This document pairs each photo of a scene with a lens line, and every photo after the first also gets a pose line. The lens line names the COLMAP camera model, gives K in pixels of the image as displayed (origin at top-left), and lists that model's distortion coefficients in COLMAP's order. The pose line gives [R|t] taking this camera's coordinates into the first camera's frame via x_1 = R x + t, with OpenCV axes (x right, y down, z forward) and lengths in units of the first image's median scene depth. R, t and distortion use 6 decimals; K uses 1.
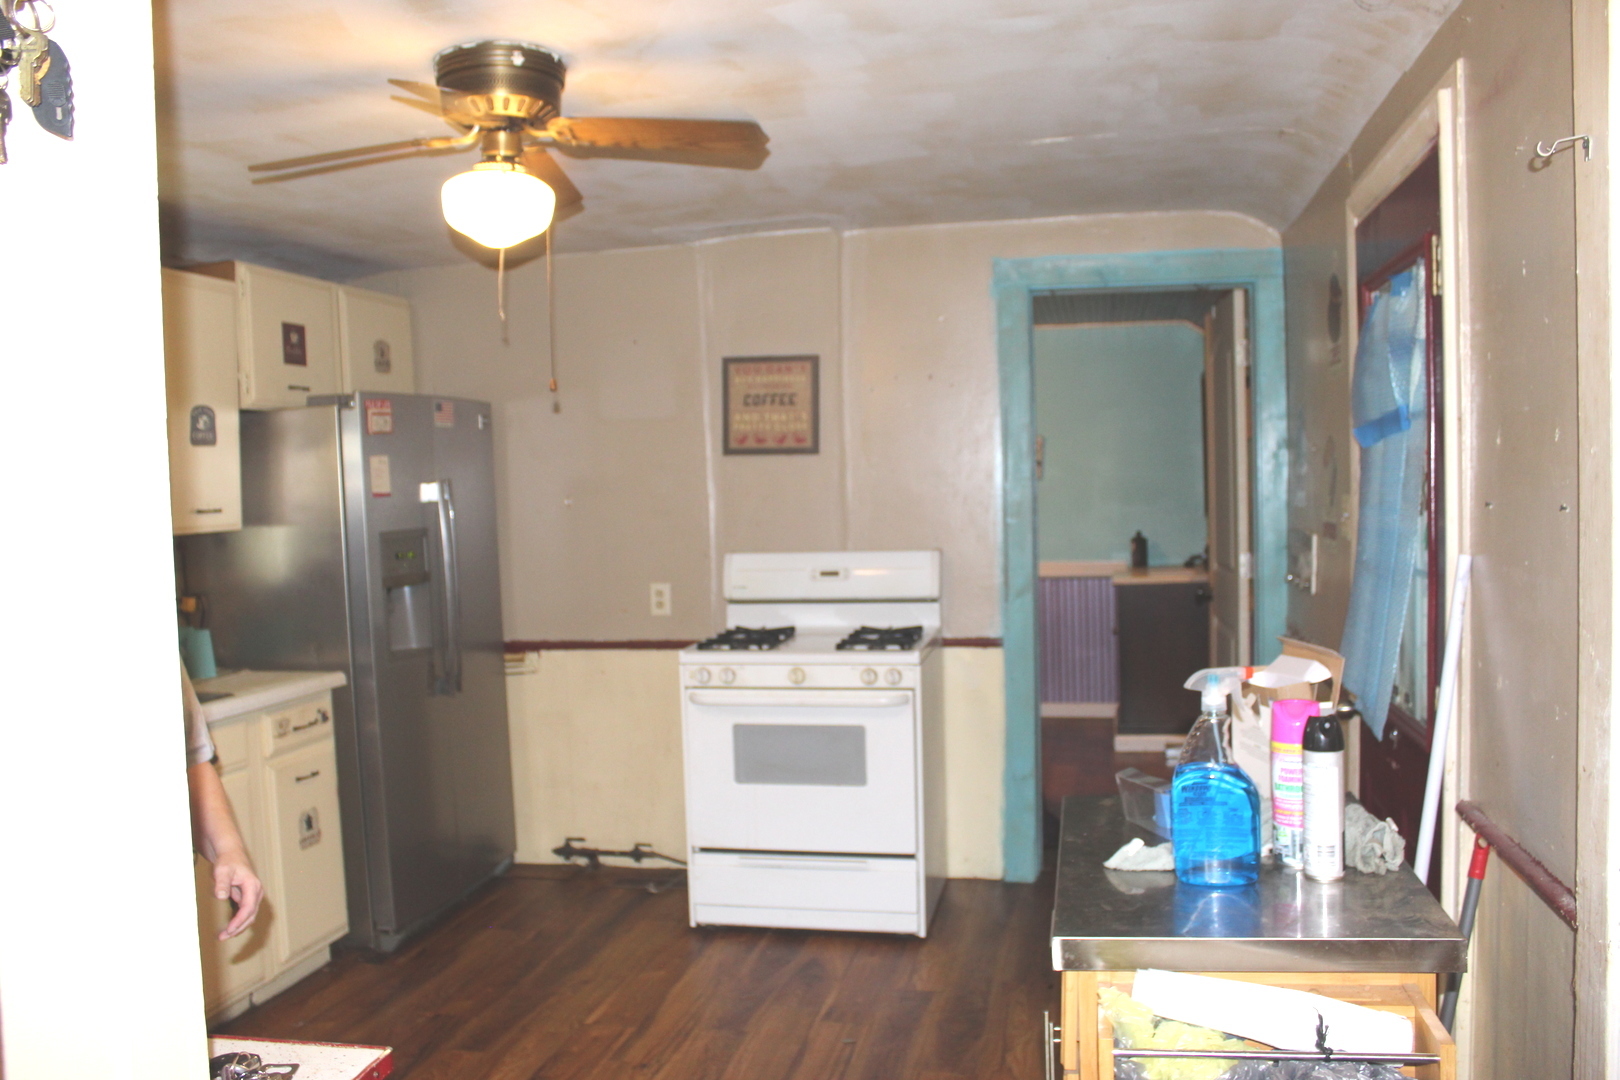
lens RADIAL K [[1402.1, 0, 810.0], [0, 1402.1, 540.0], [0, 0, 1]] dist [-0.176061, -0.000605]
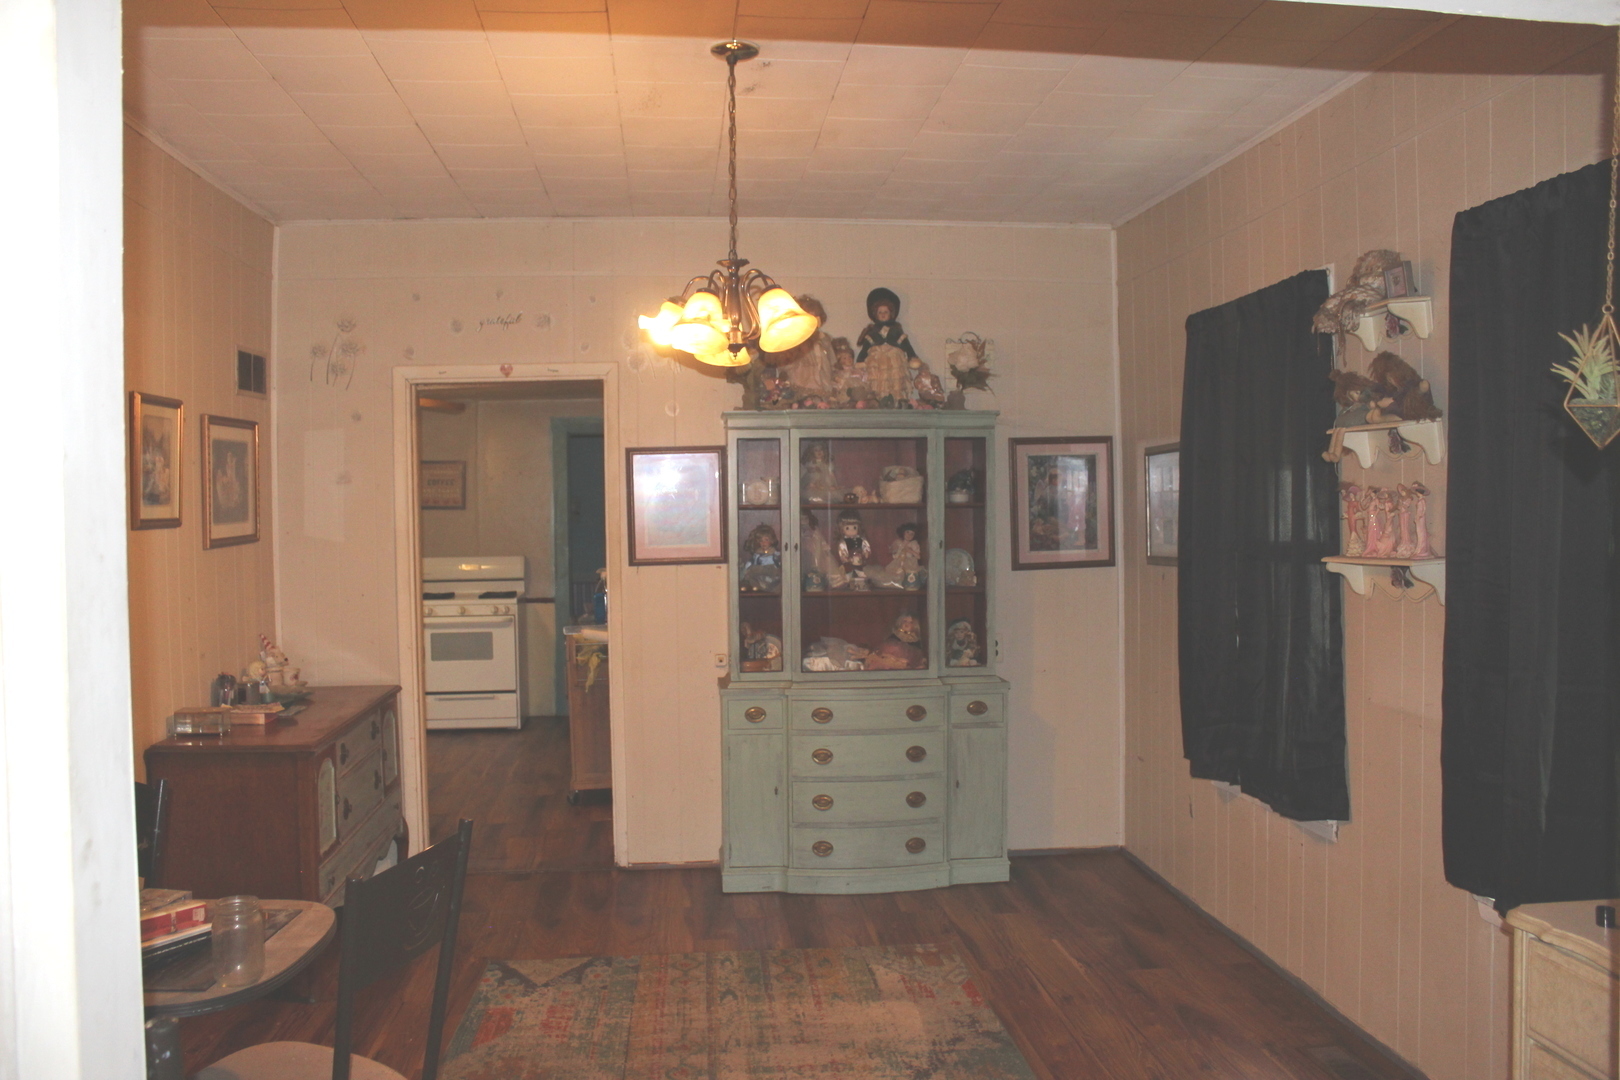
lens RADIAL K [[1402.1, 0, 810.0], [0, 1402.1, 540.0], [0, 0, 1]] dist [-0.176061, -0.000605]
pose [[0.951071, 0.006756, 0.308899, -0.150767], [0.003101, 0.999502, -0.031406, 0.051902], [-0.308958, 0.030827, 0.950576, -1.161053]]
